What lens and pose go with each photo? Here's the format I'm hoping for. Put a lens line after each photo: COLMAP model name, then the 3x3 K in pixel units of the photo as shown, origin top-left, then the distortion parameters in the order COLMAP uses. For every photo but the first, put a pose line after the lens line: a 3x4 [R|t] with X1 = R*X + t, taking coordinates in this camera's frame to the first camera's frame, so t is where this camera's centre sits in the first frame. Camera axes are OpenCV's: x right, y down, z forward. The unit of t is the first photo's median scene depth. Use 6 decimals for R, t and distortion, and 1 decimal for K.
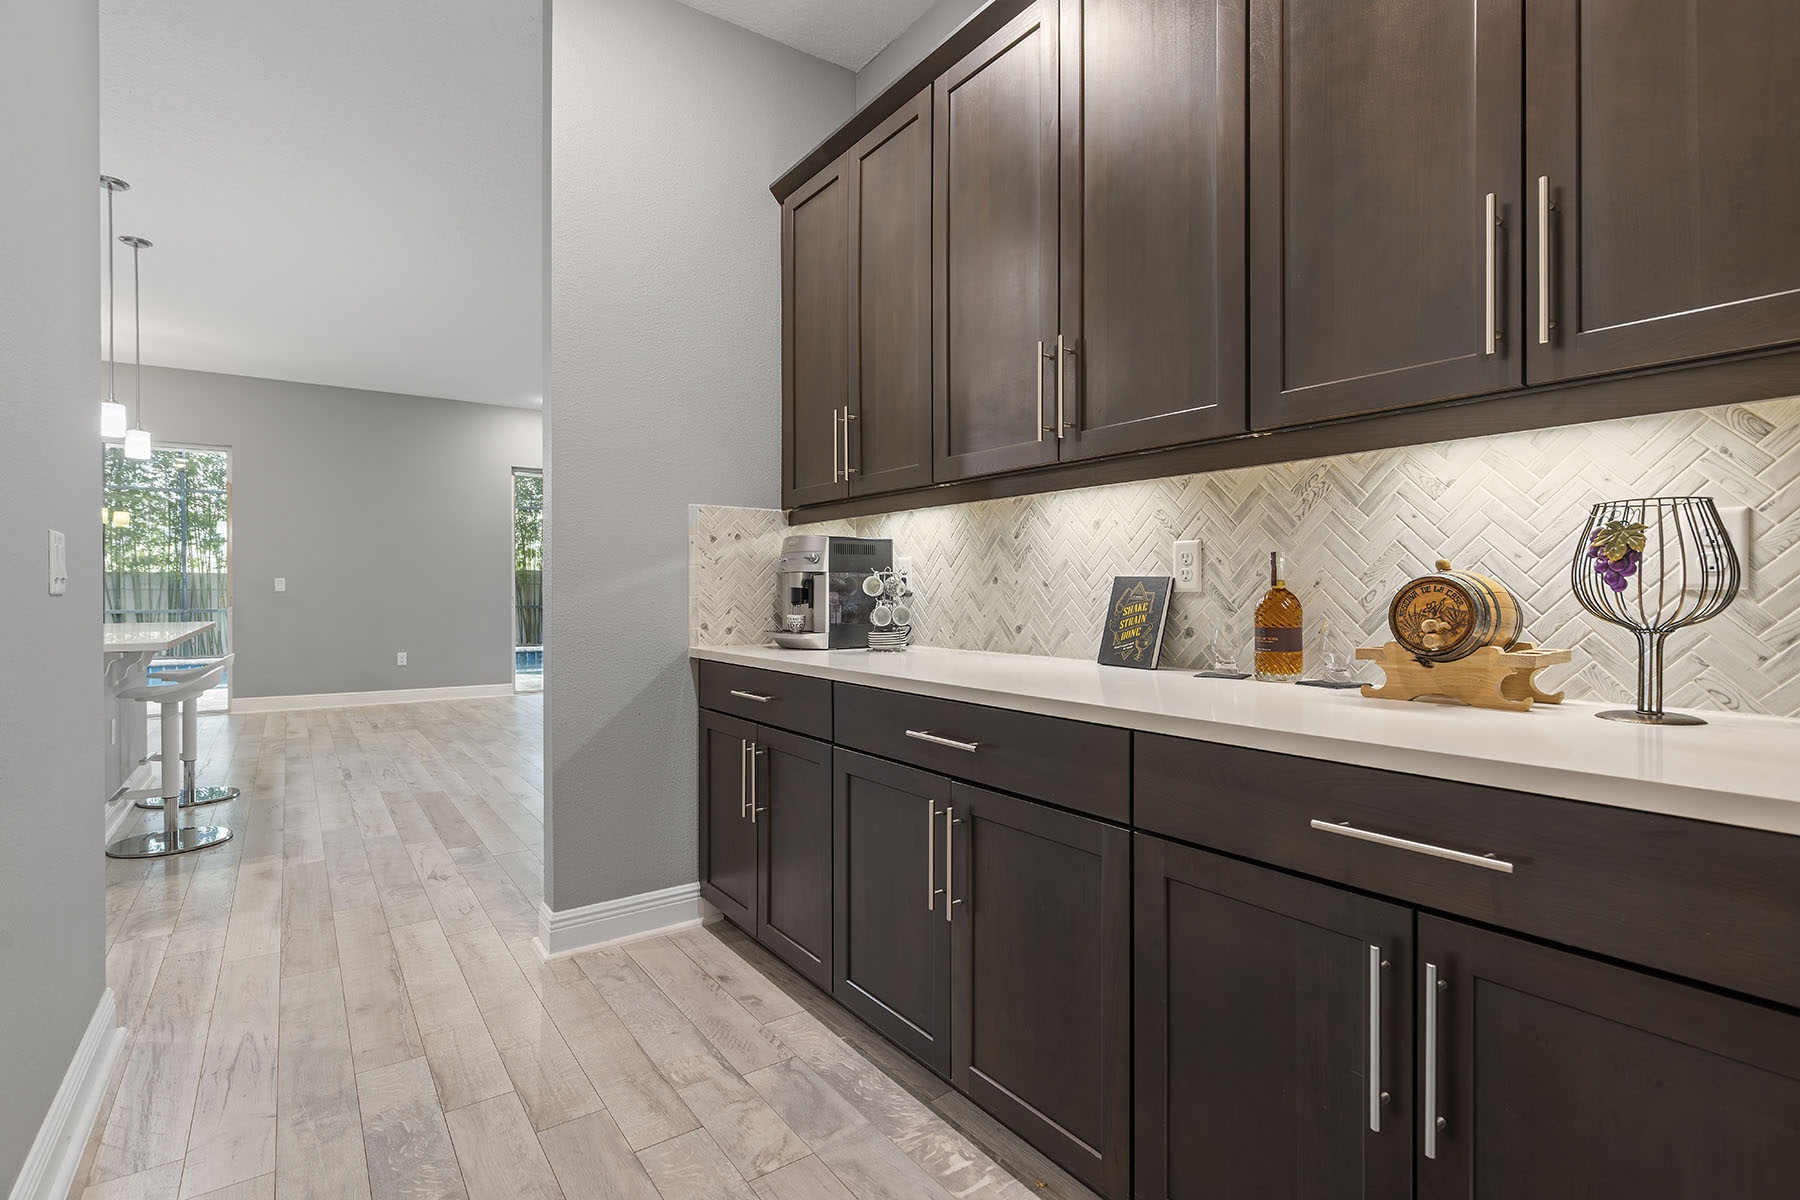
lens RADIAL K [[859.1, 0, 900.0], [0, 859.1, 600.0], [0, 0, 1]] dist [-0.003902, -0.000210]
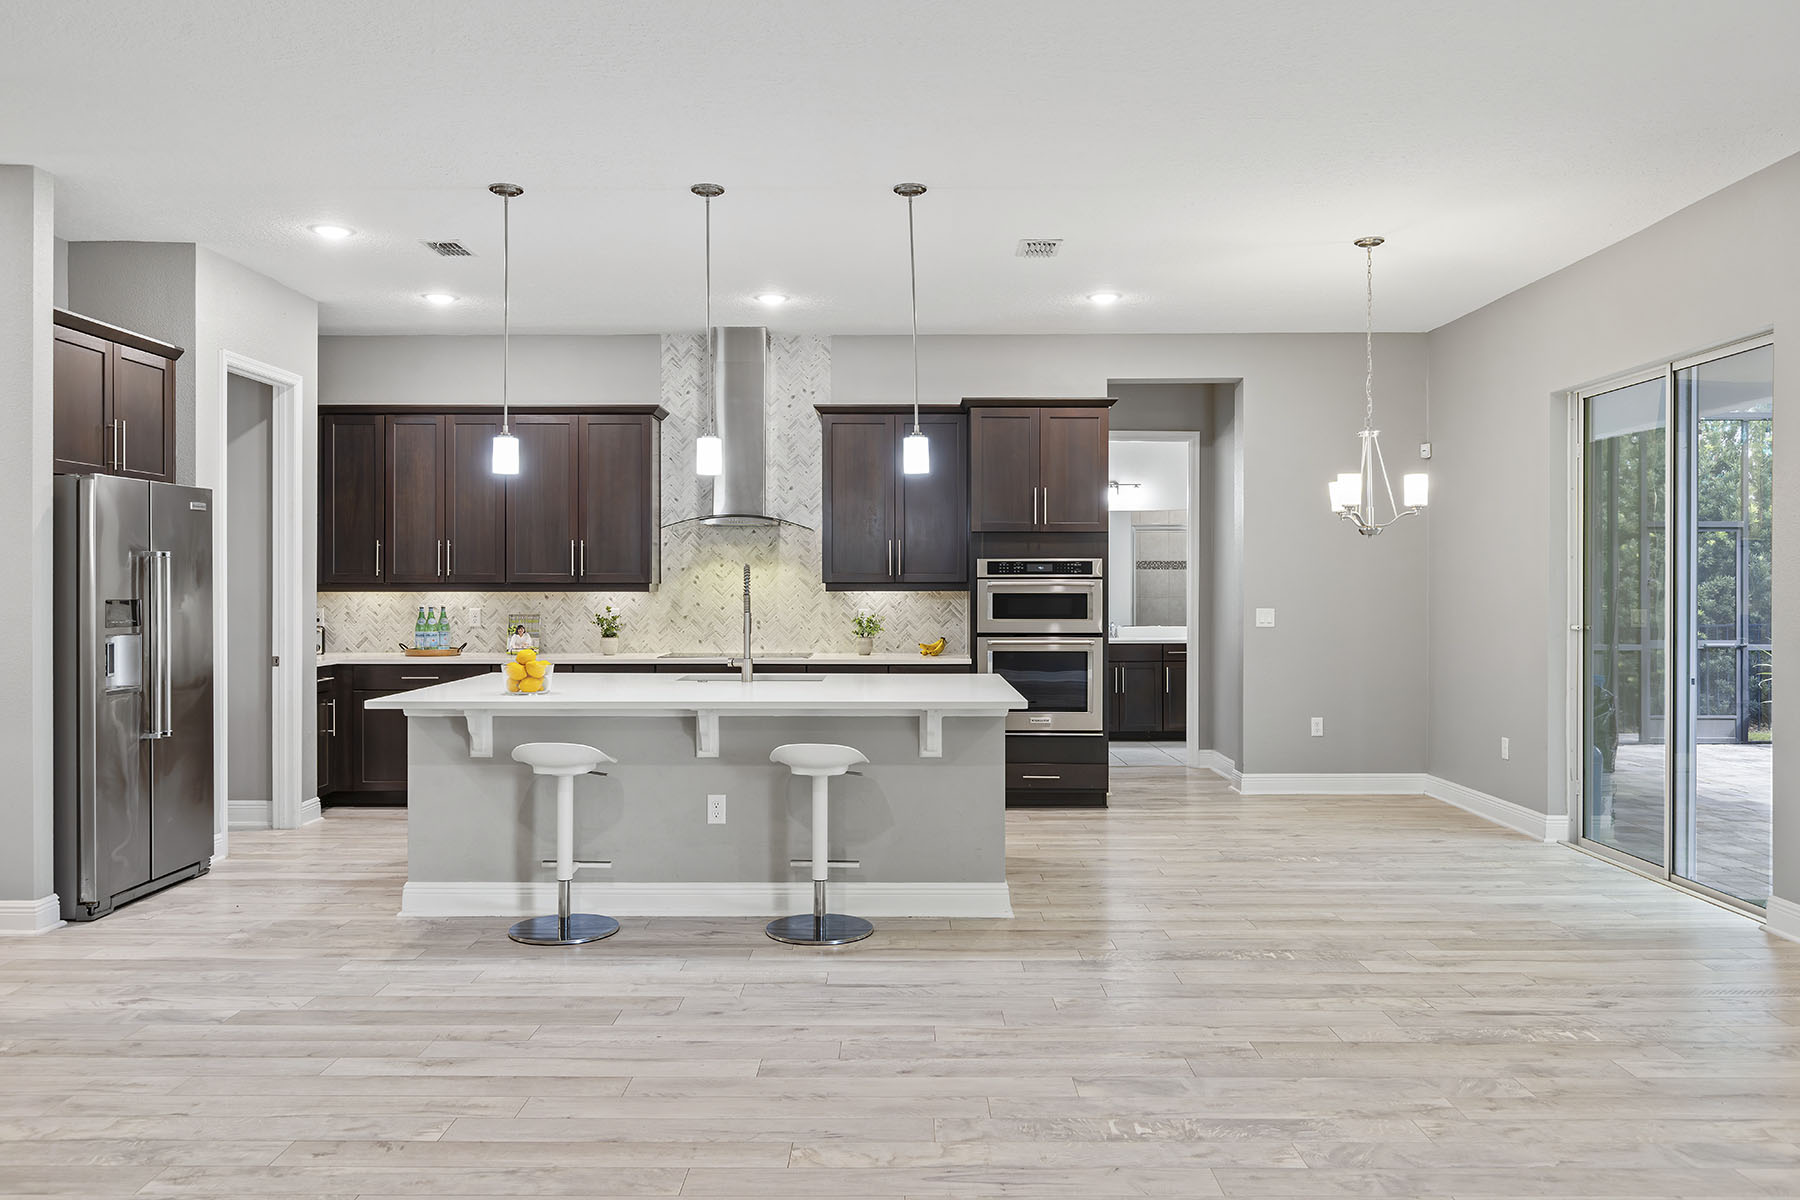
lens RADIAL K [[1312.3, 0, 901.4], [0, 1312.3, 587.0], [0, 0, 1]] dist [-0.000413, 0.003349]
pose [[-0.582188, 0.000396, -0.813054, 0.103542], [-0.007911, 0.999950, 0.006152, -0.132903], [0.813016, 0.010014, -0.582156, 3.045839]]
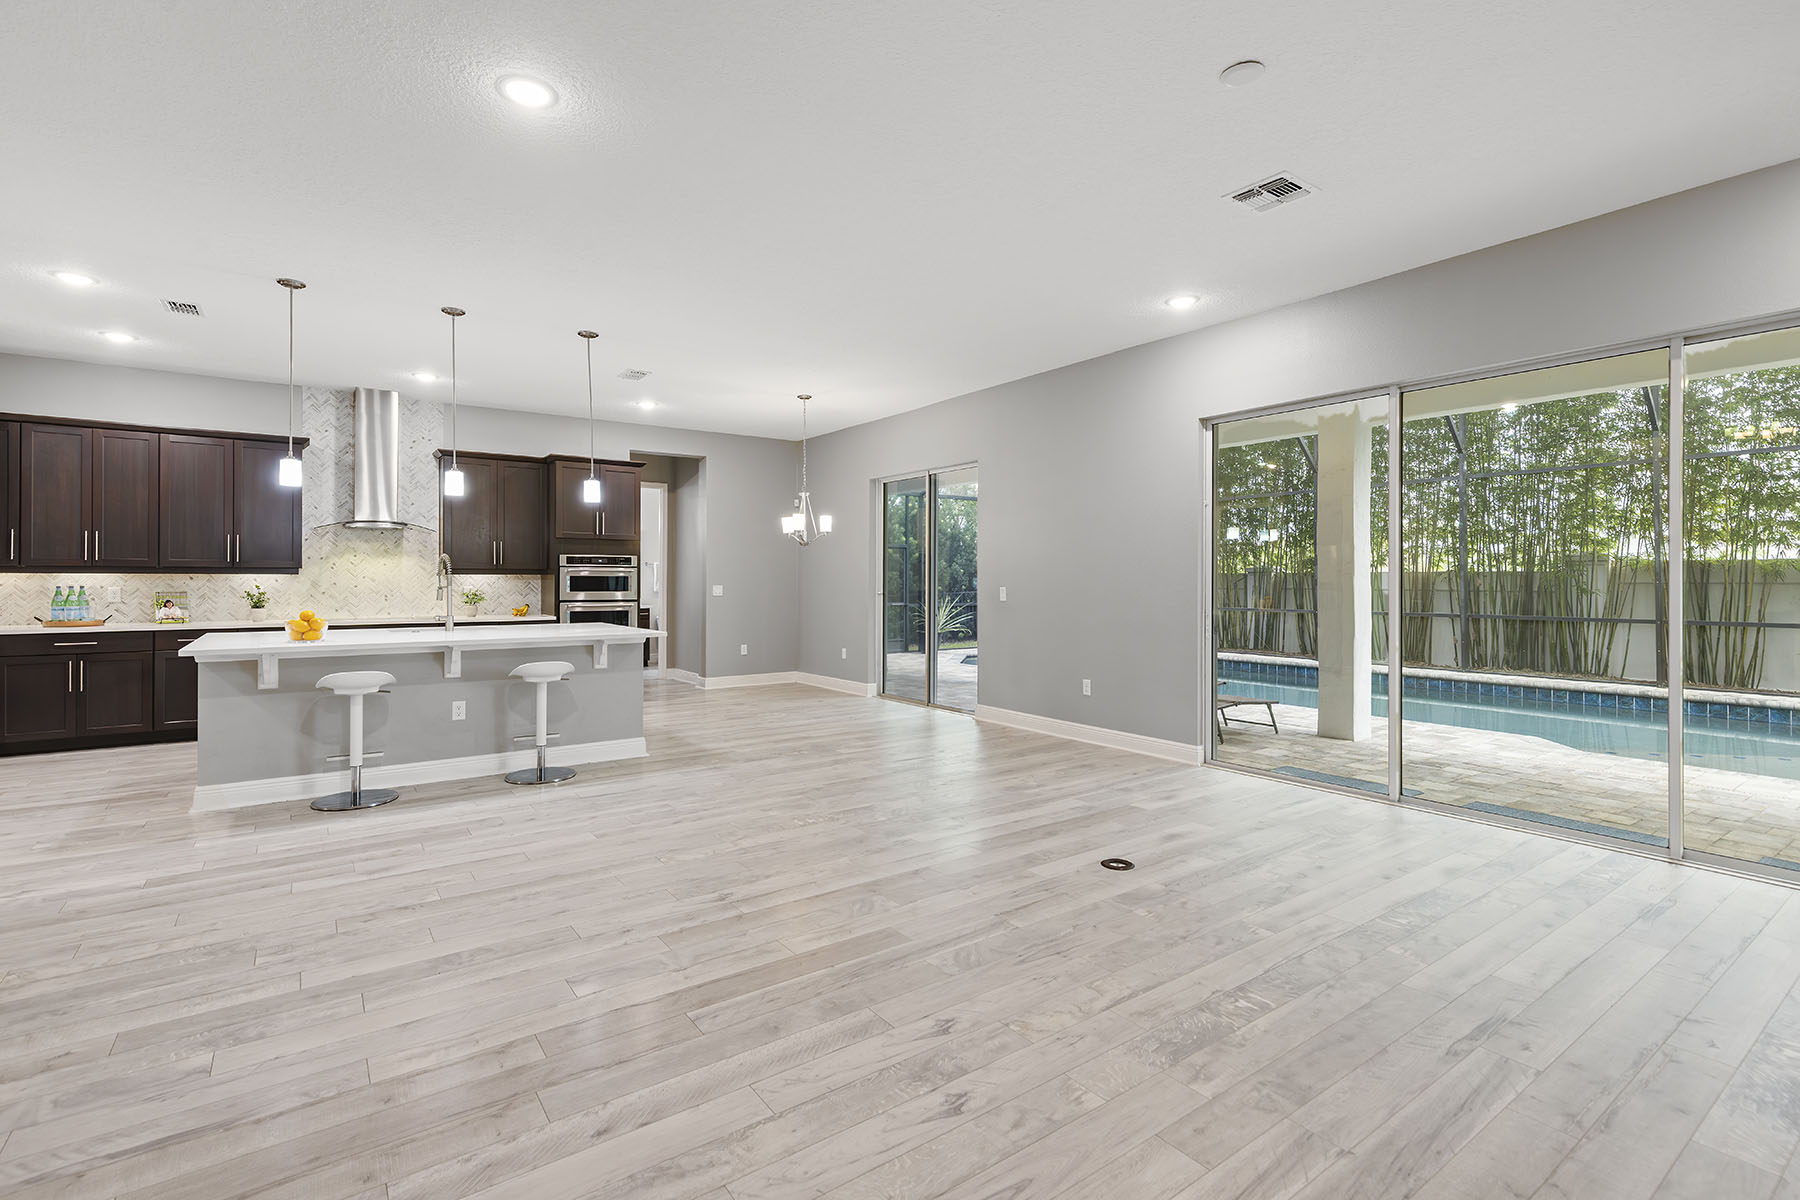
lens RADIAL K [[826.0, 0, 897.5], [0, 826.0, 578.8], [0, 0, 1]] dist [0.009635, -0.000570]
pose [[0.004255, -0.001351, -0.999990, 0.642003], [-0.010876, 0.999940, -0.001397, -0.098793], [0.999932, 0.010882, 0.004240, 2.662333]]
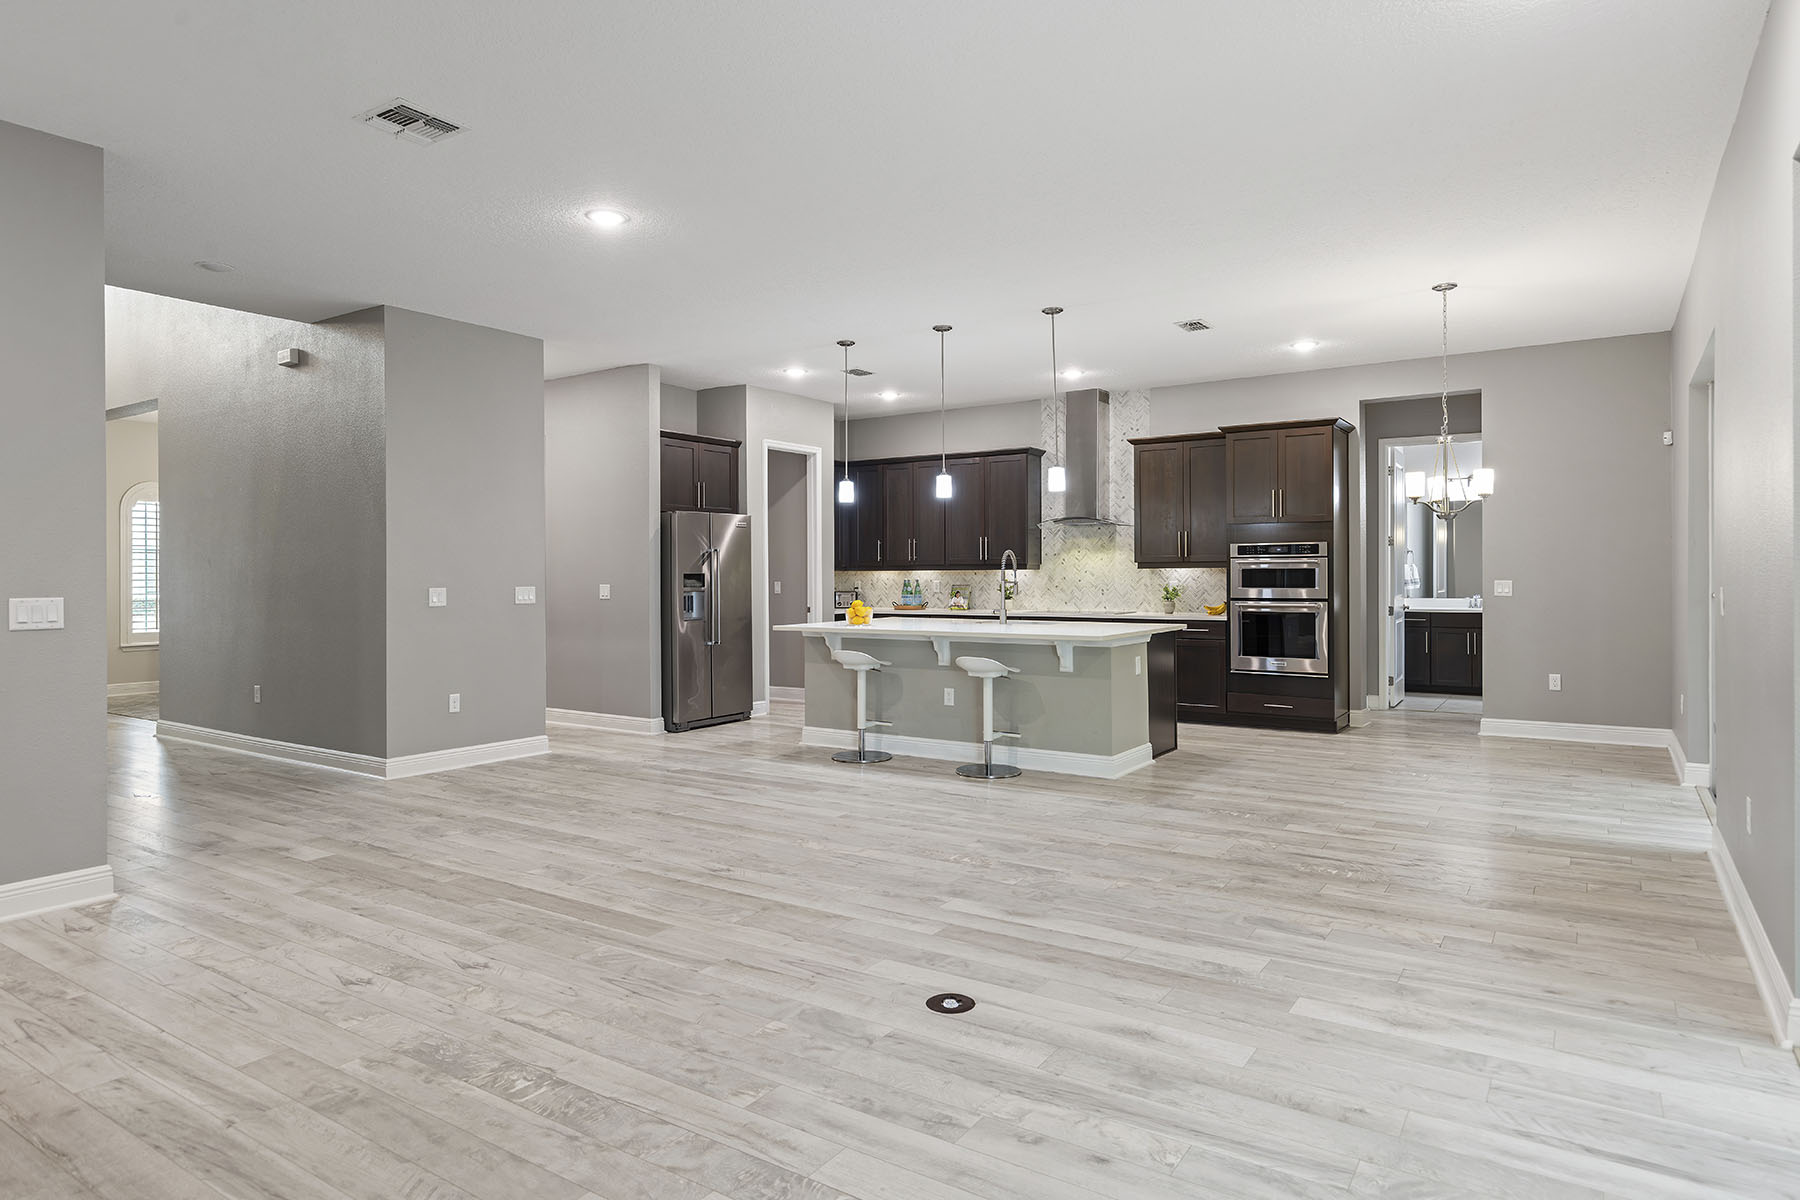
lens RADIAL K [[1047.0, 0, 899.1], [0, 1047.0, 573.3], [0, 0, 1]] dist [0.001118, 0.001417]
pose [[-0.934118, 0.004710, -0.356934, -0.309522], [0.001630, 0.999959, 0.008929, -0.118330], [0.356962, 0.007758, -0.934087, 4.169684]]
